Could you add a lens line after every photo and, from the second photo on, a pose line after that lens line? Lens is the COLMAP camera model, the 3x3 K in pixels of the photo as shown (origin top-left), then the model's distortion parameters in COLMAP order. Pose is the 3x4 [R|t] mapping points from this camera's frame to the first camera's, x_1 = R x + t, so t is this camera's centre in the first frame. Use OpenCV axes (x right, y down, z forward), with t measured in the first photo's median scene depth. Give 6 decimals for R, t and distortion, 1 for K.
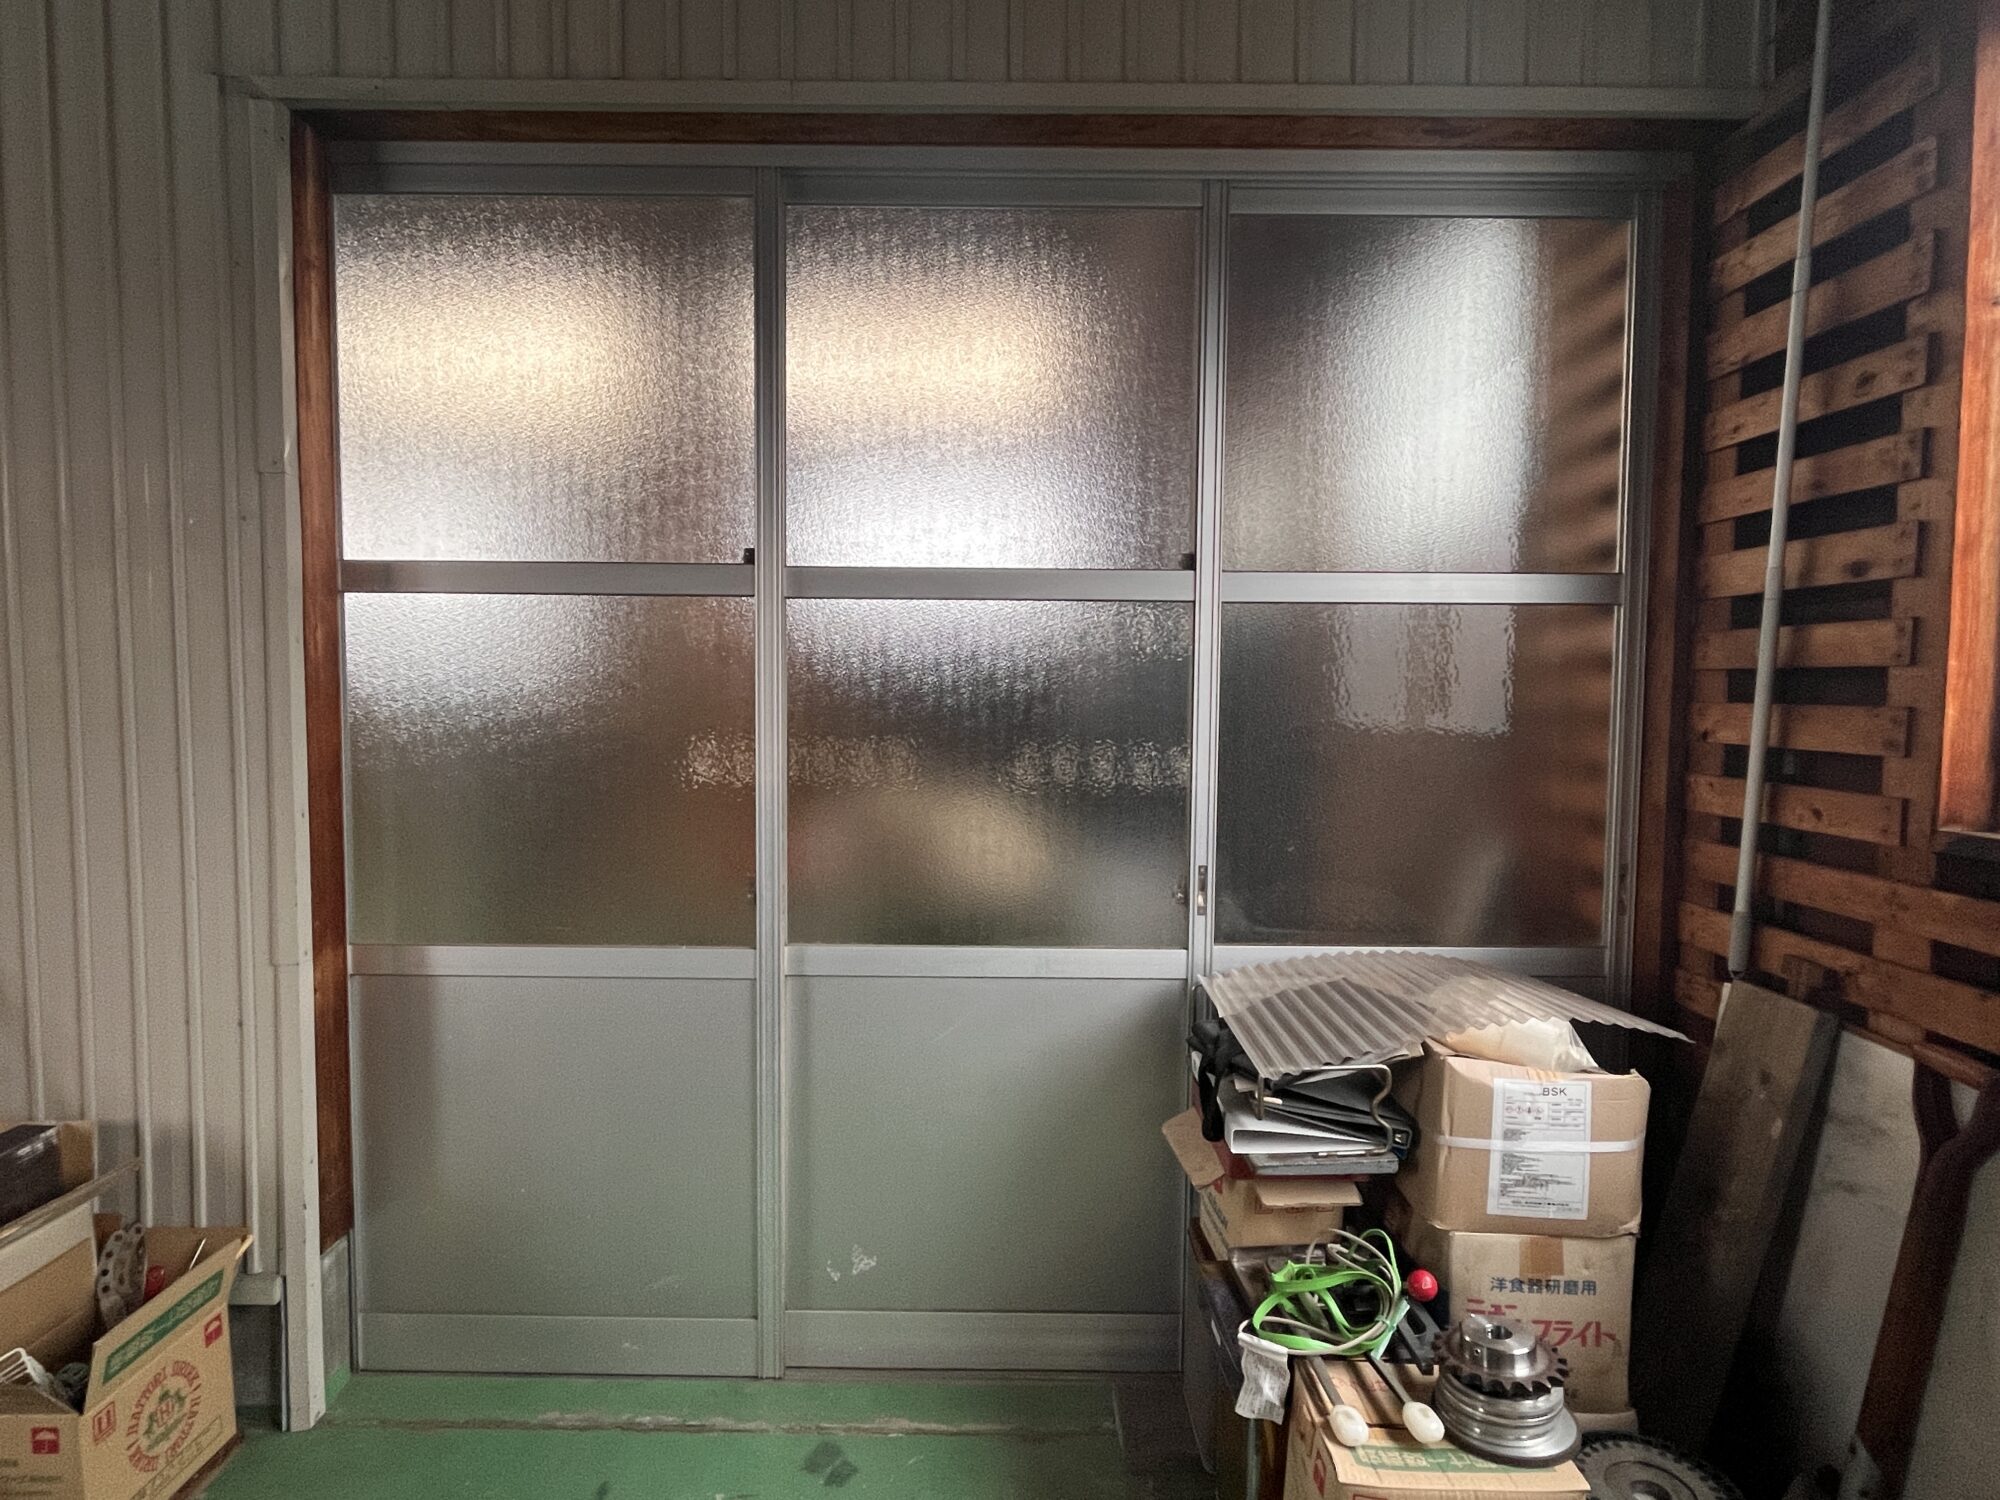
lens RADIAL K [[1054.1, 0, 995.7], [0, 1054.1, 749.3], [0, 0, 1]] dist [0.000817, 0.000047]
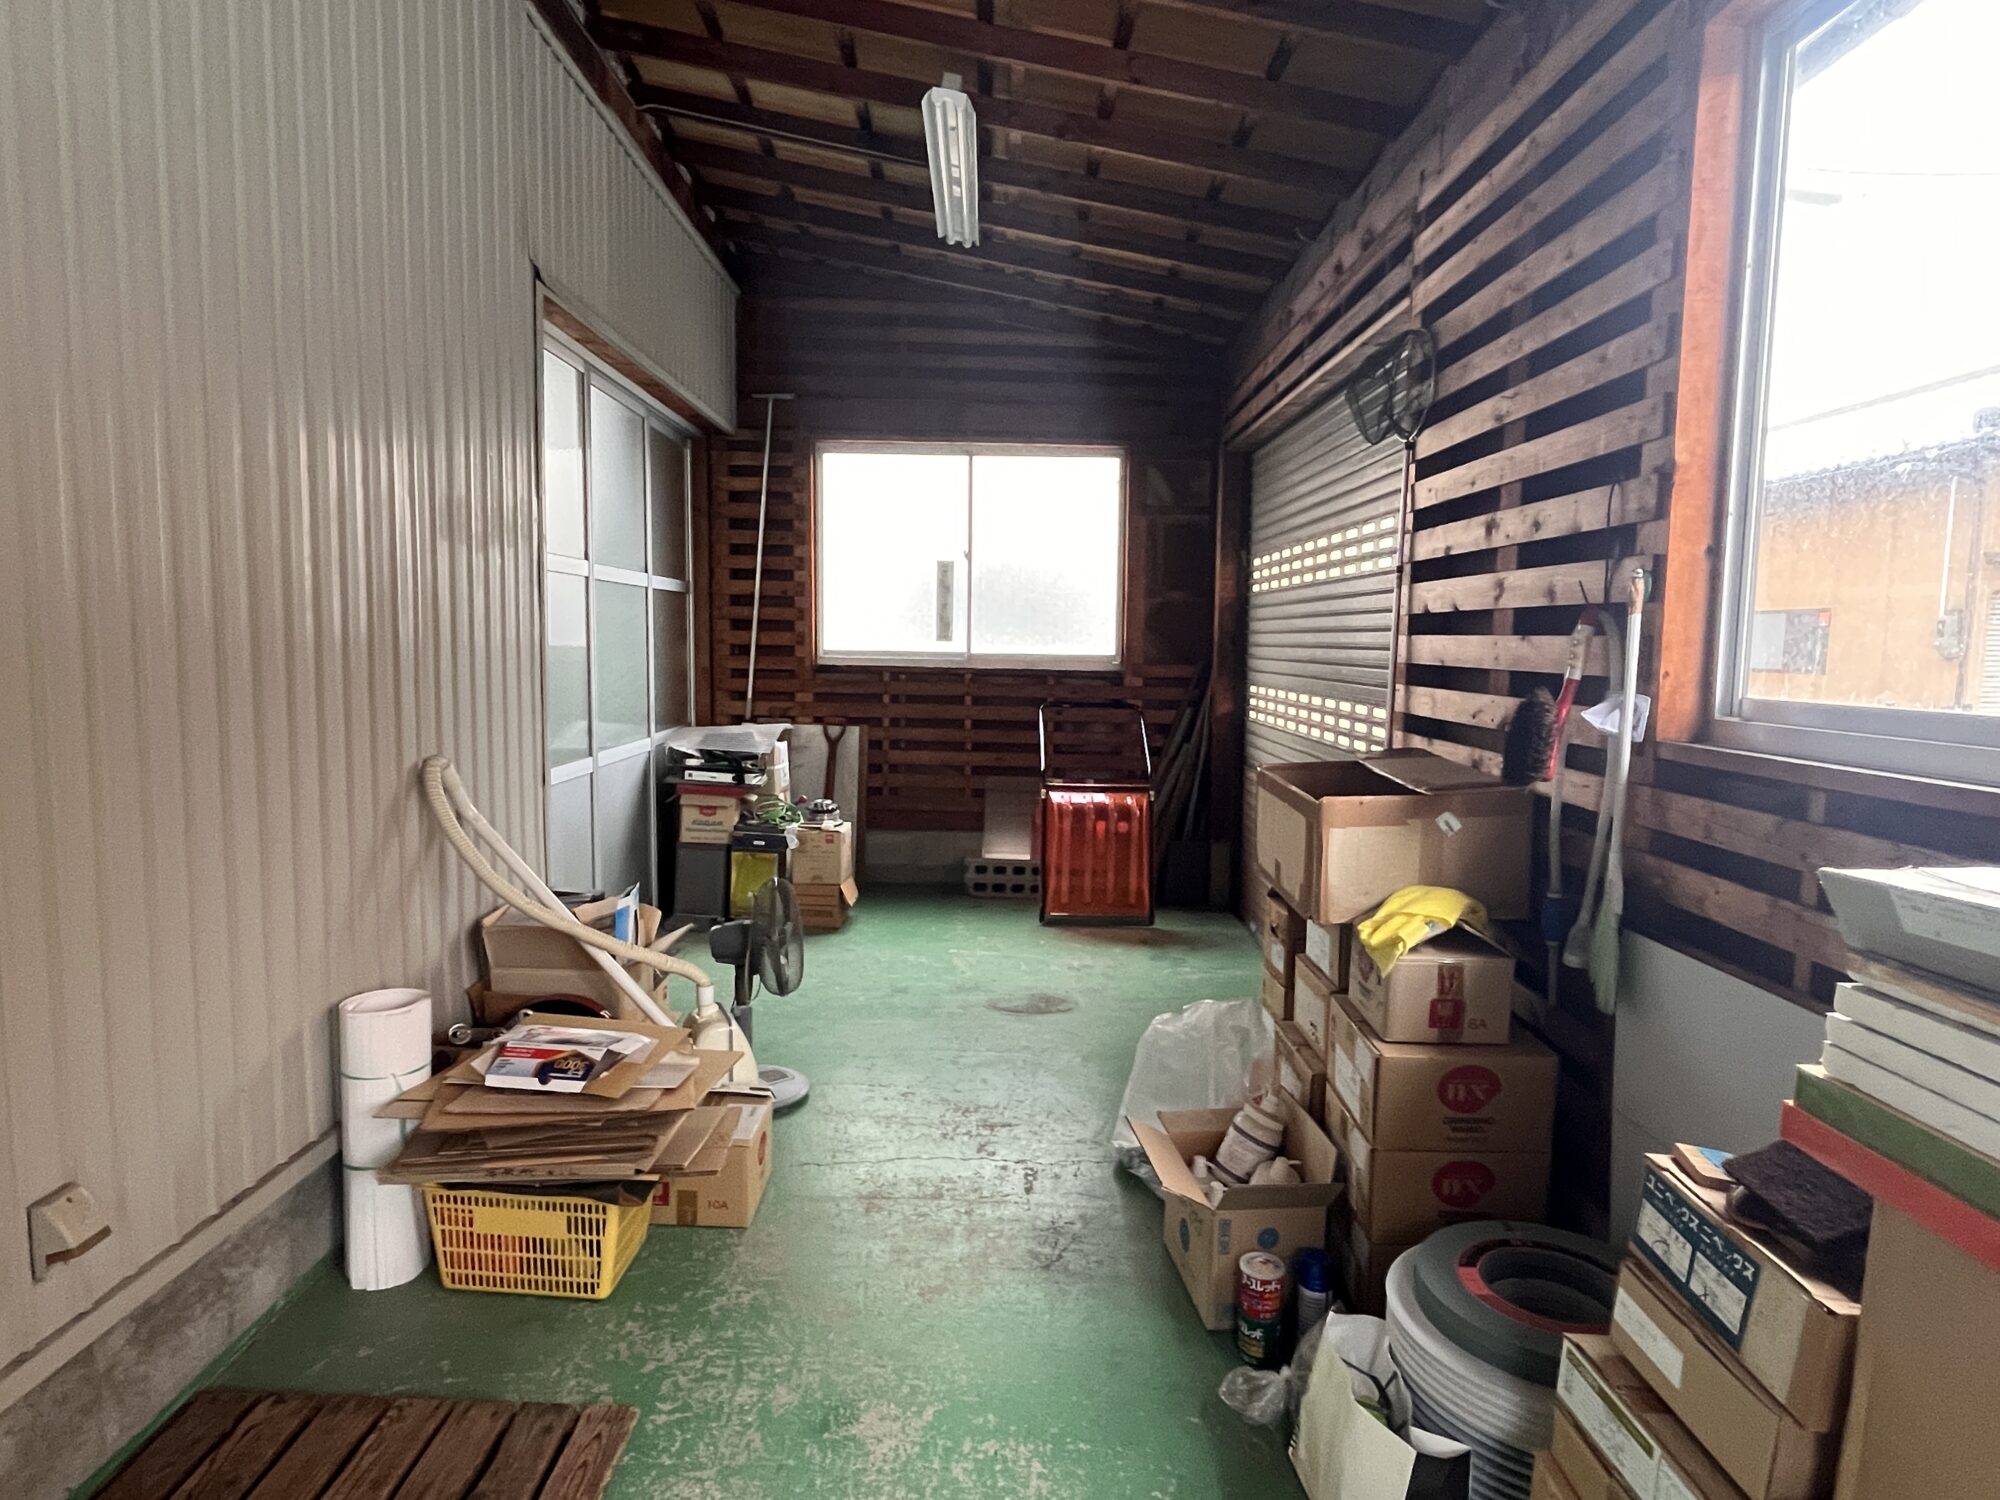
lens RADIAL K [[1125.0, 0, 1001.2], [0, 1125.0, 744.6], [0, 0, 1]] dist [-0.003240, -0.002761]
pose [[-0.021848, -0.105341, 0.994196, -2.964964], [0.042174, 0.993451, 0.106189, -0.034853], [-0.998871, 0.044249, -0.017263, 0.369333]]
